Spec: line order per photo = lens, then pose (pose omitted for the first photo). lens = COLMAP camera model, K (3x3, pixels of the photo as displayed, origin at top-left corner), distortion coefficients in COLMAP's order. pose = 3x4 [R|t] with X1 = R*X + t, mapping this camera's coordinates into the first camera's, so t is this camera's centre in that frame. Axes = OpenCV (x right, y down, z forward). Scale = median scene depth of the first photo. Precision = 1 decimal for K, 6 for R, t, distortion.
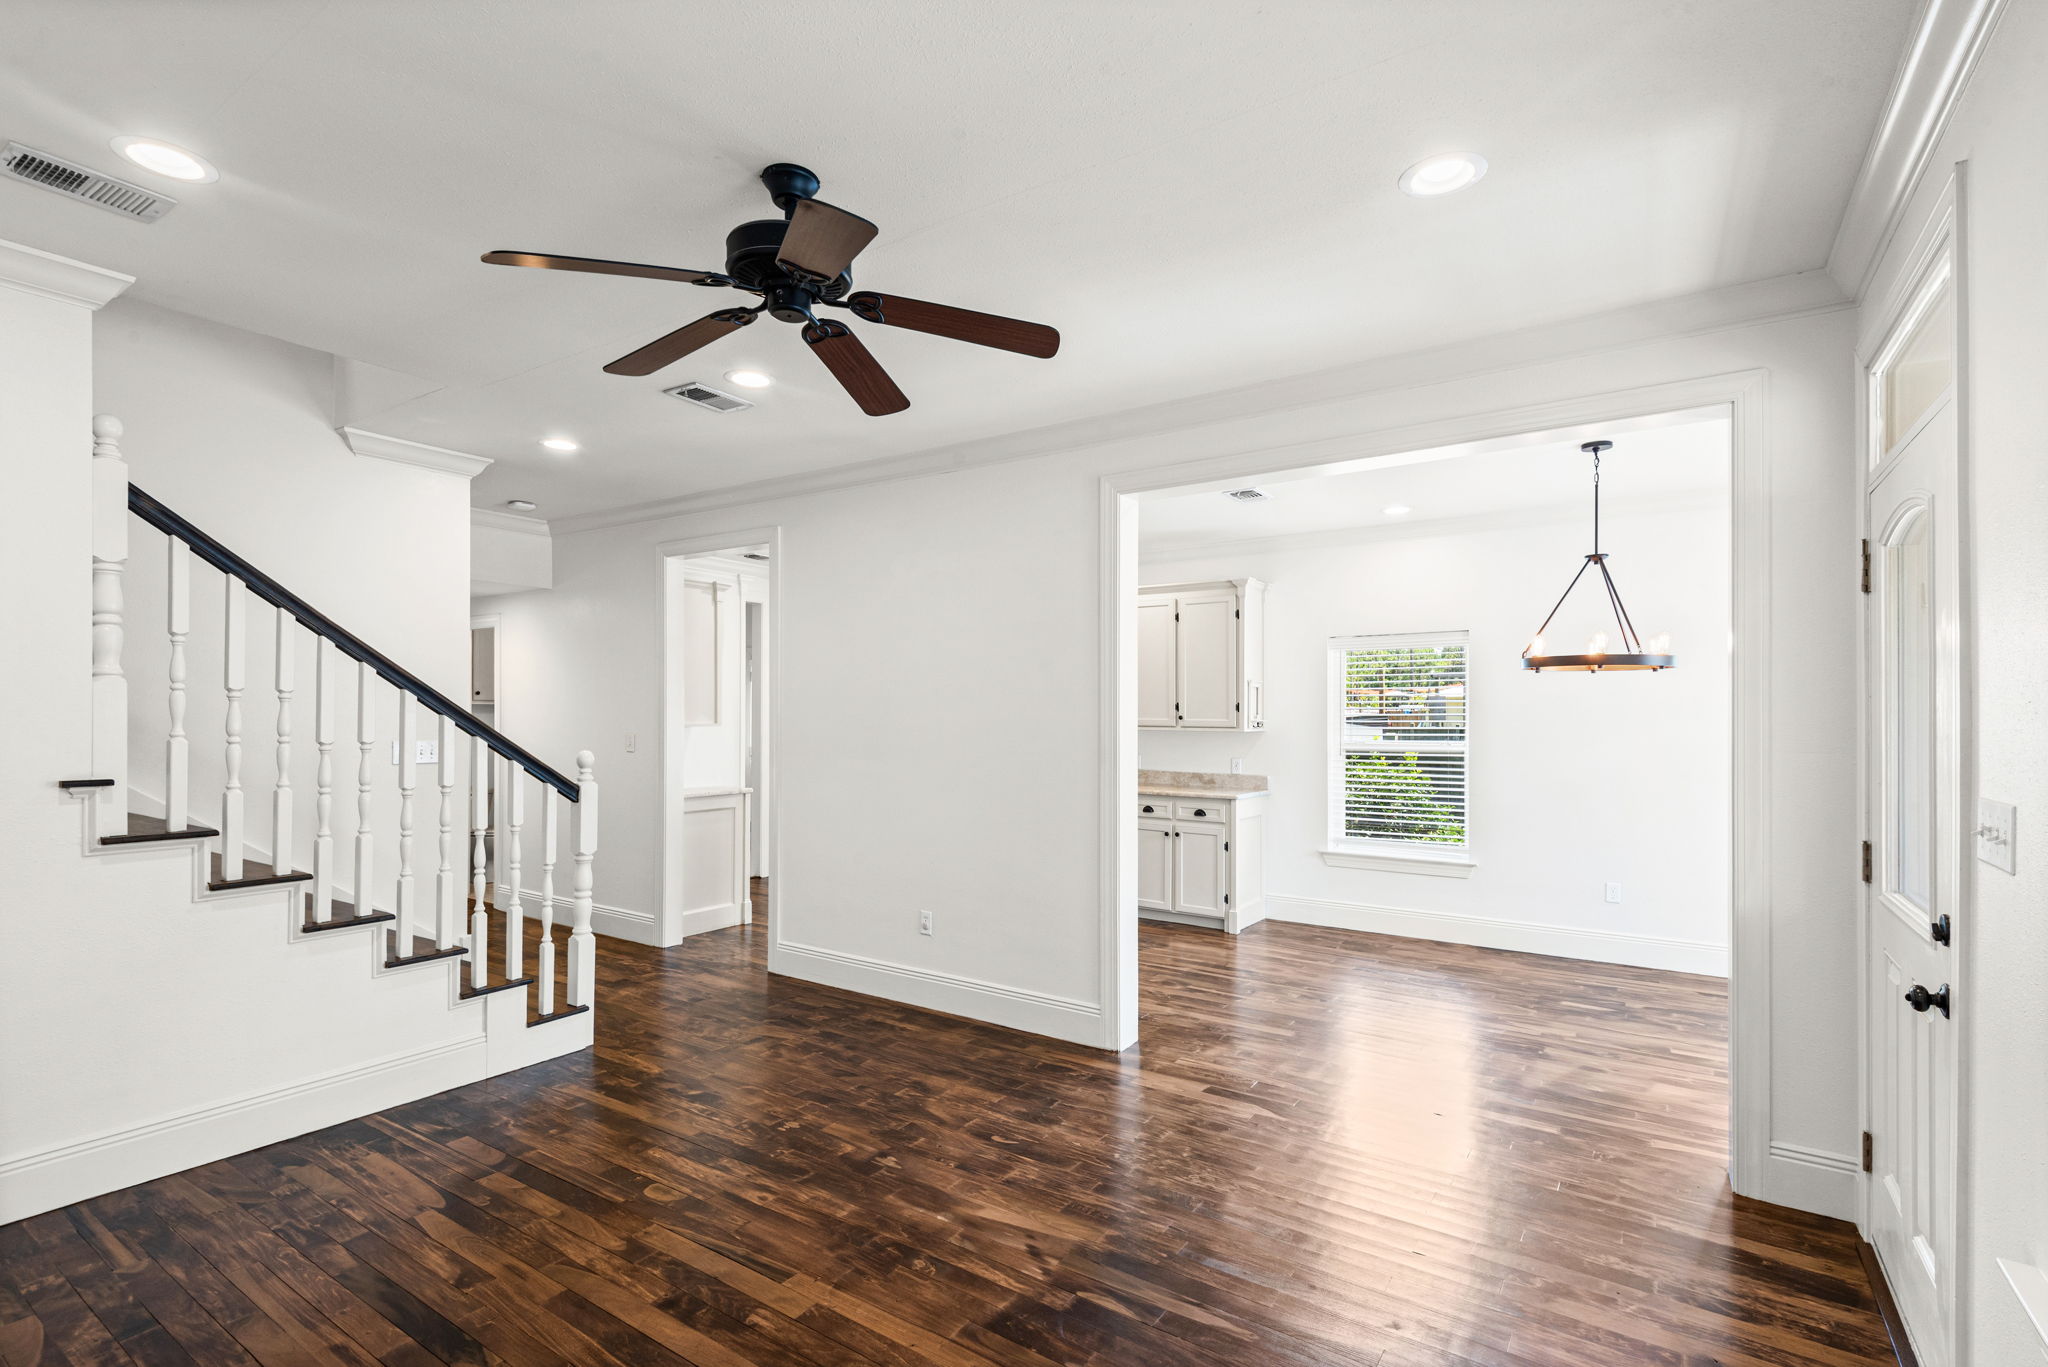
lens RADIAL K [[965.5, 0, 1022.7], [0, 965.5, 698.7], [0, 0, 1]] dist [-0.000850, -0.000004]
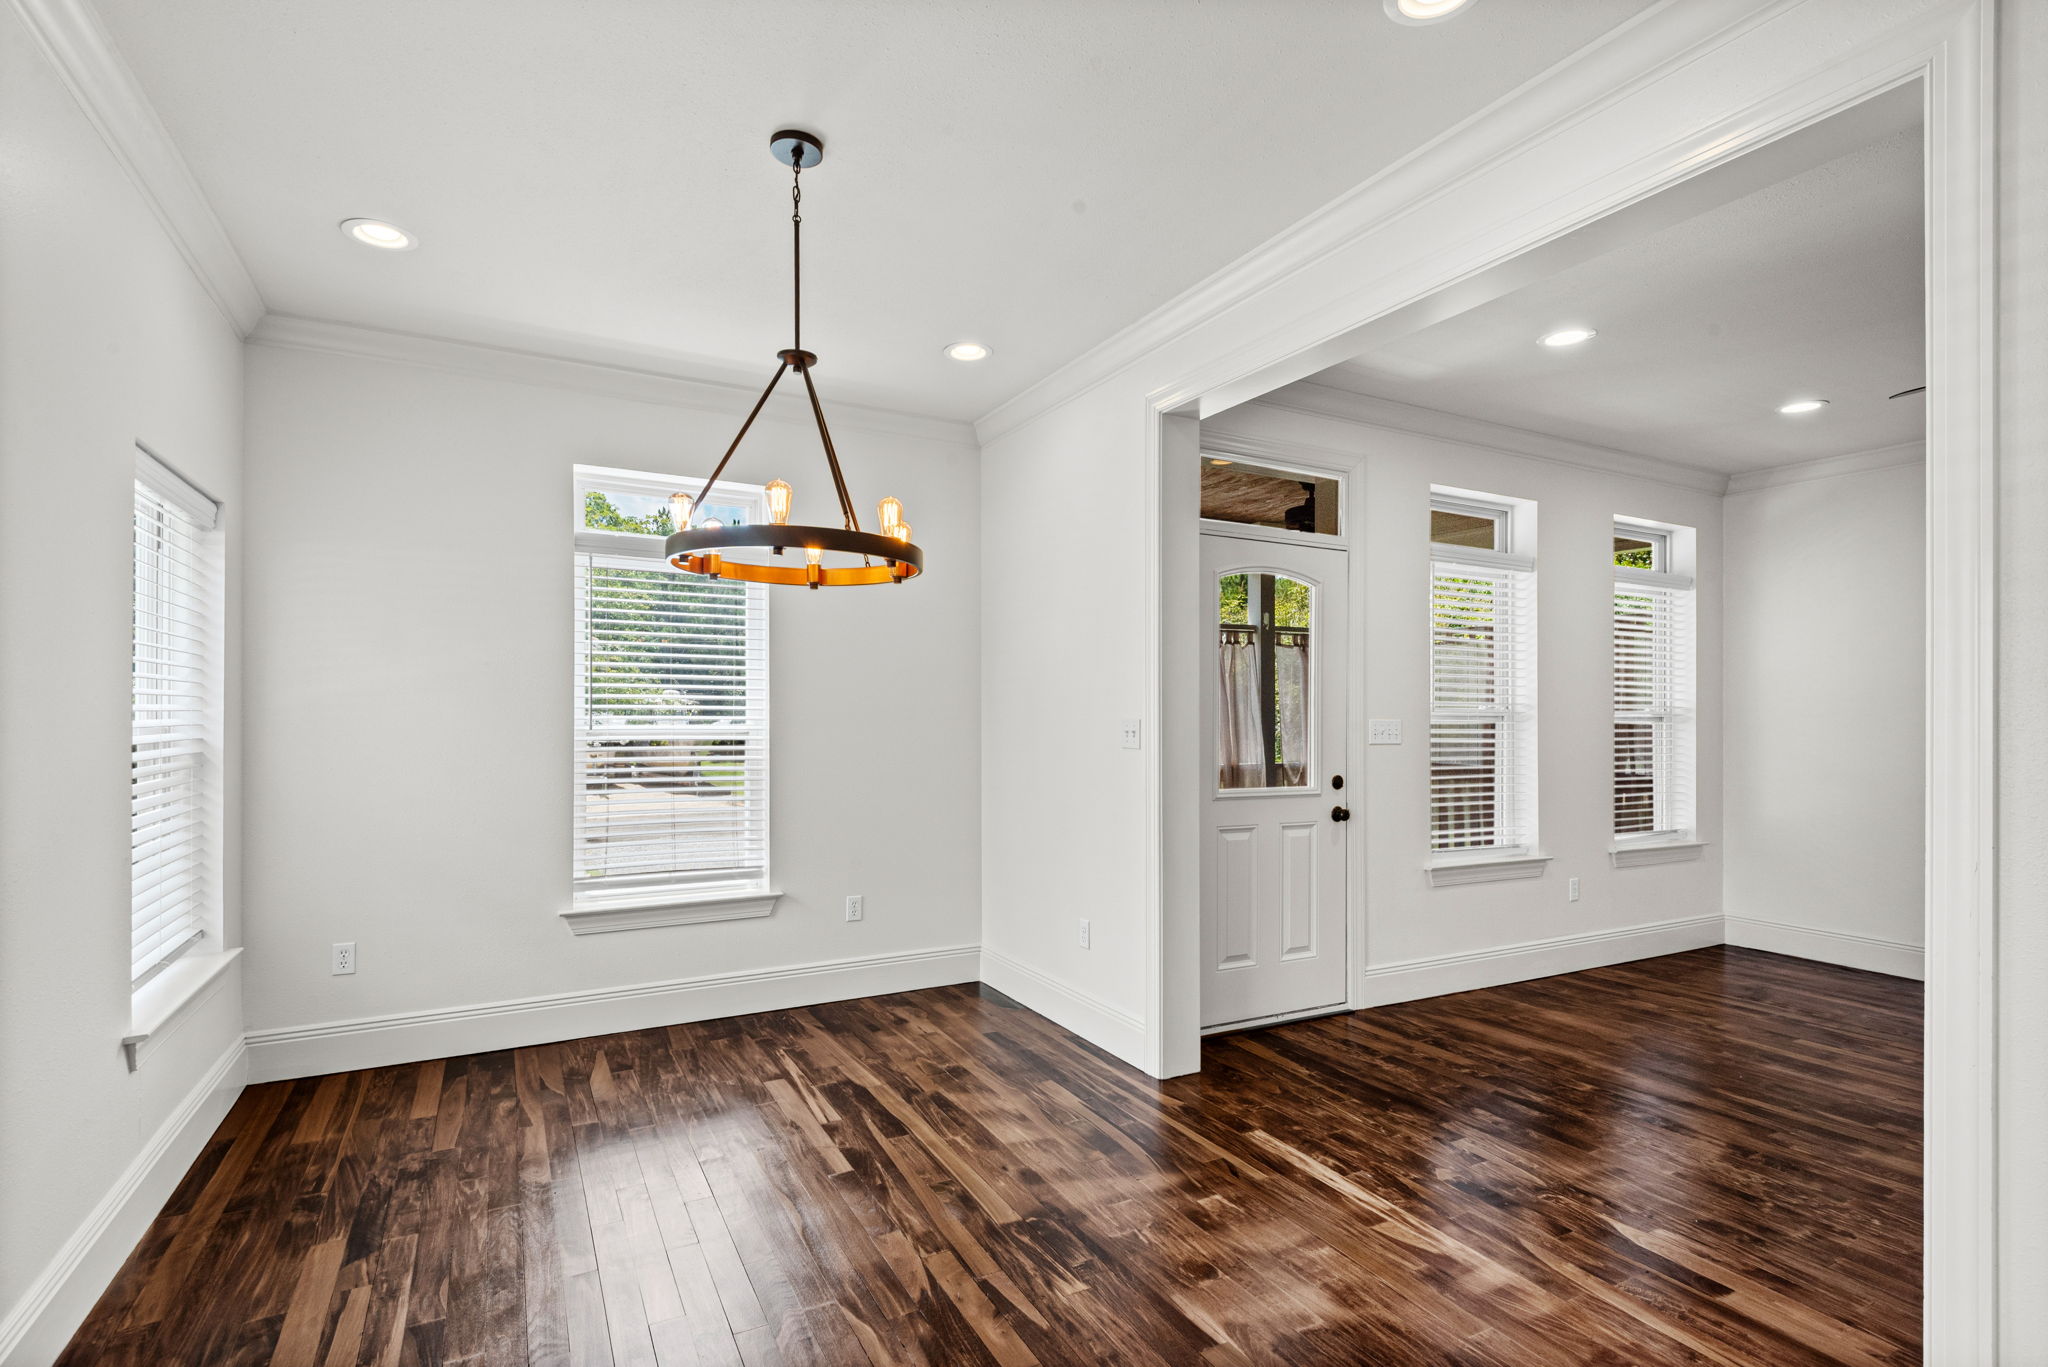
lens RADIAL K [[965.5, 0, 1010.3], [0, 965.5, 695.3], [0, 0, 1]] dist [-0.000850, -0.000004]
pose [[-0.875161, -0.007233, 0.483778, 0.319757], [-0.020817, 0.999525, -0.022716, 0.064398], [-0.483384, -0.029951, -0.874896, 1.921637]]
